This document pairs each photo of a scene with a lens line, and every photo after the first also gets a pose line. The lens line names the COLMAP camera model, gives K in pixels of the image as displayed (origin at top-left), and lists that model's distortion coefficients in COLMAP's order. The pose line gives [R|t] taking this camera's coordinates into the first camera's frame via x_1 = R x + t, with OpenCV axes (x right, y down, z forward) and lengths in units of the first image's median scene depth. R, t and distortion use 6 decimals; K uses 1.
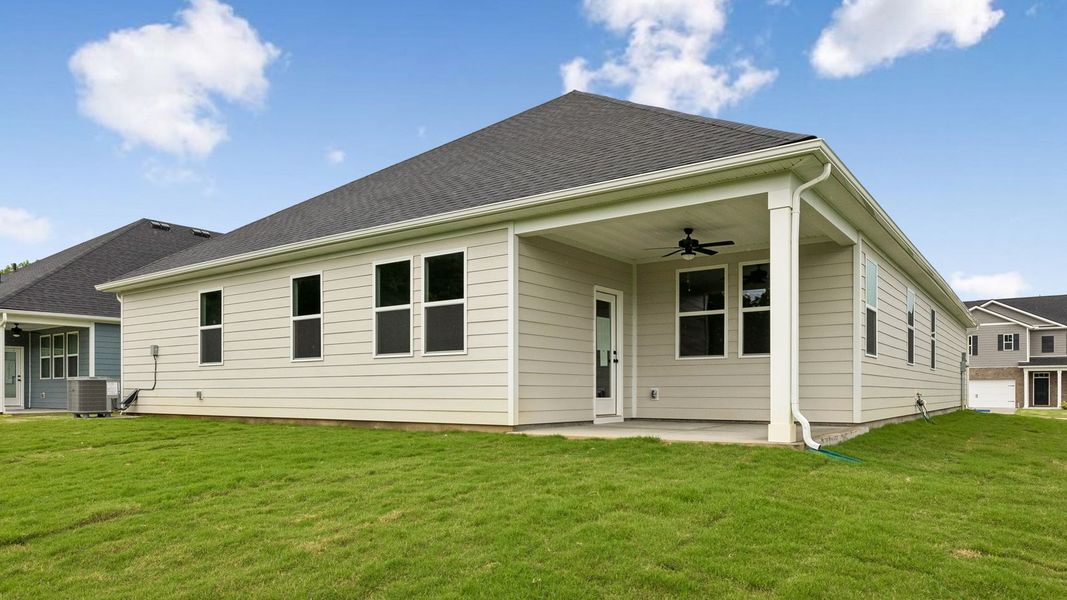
lens RADIAL K [[704.1, 0, 535.7], [0, 704.1, 279.7], [0, 0, 1]] dist [-0.005029, -0.000471]
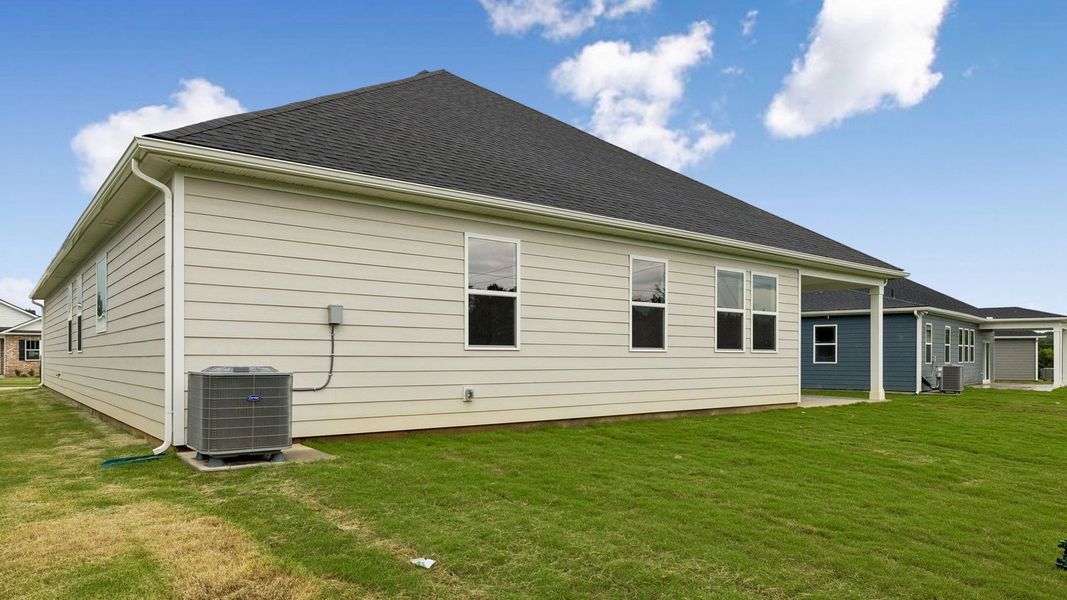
lens RADIAL K [[704.1, 0, 535.7], [0, 704.1, 279.7], [0, 0, 1]] dist [-0.005029, -0.000471]
pose [[0.255385, 0.143399, 0.956146, -1.284135], [-0.118820, 0.986098, -0.116154, 0.149394], [-0.959511, -0.083945, 0.268873, 0.907258]]
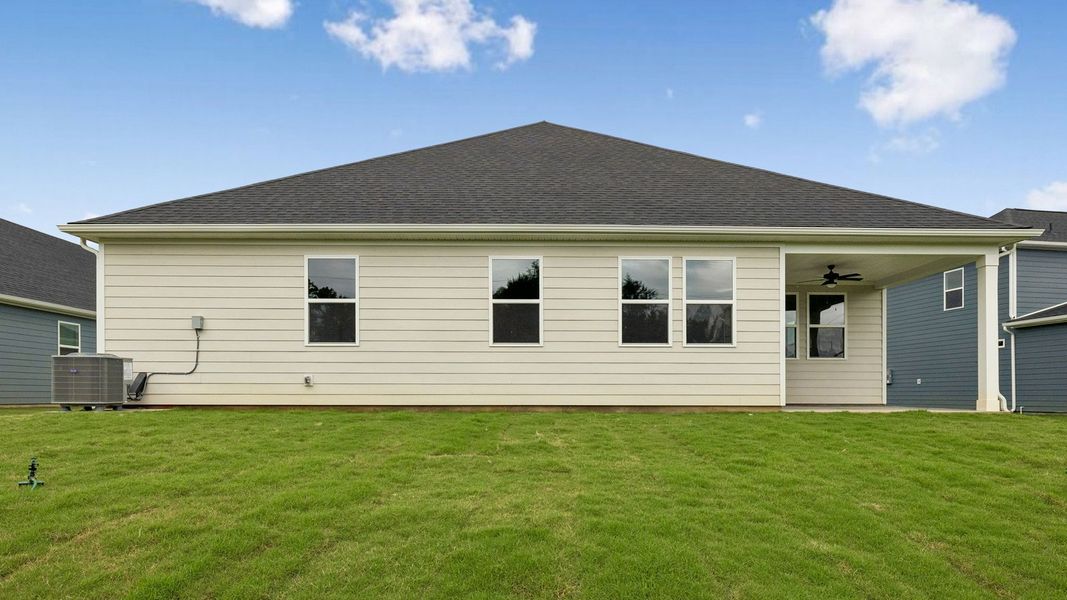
lens RADIAL K [[456.2, 0, 536.3], [0, 456.2, 304.5], [0, 0, 1]] dist [-0.001527, 0.000319]
pose [[0.803301, 0.100286, 0.587070, -0.684189], [-0.097324, 0.994575, -0.036728, 0.079321], [-0.587568, -0.027632, 0.808703, 0.477820]]
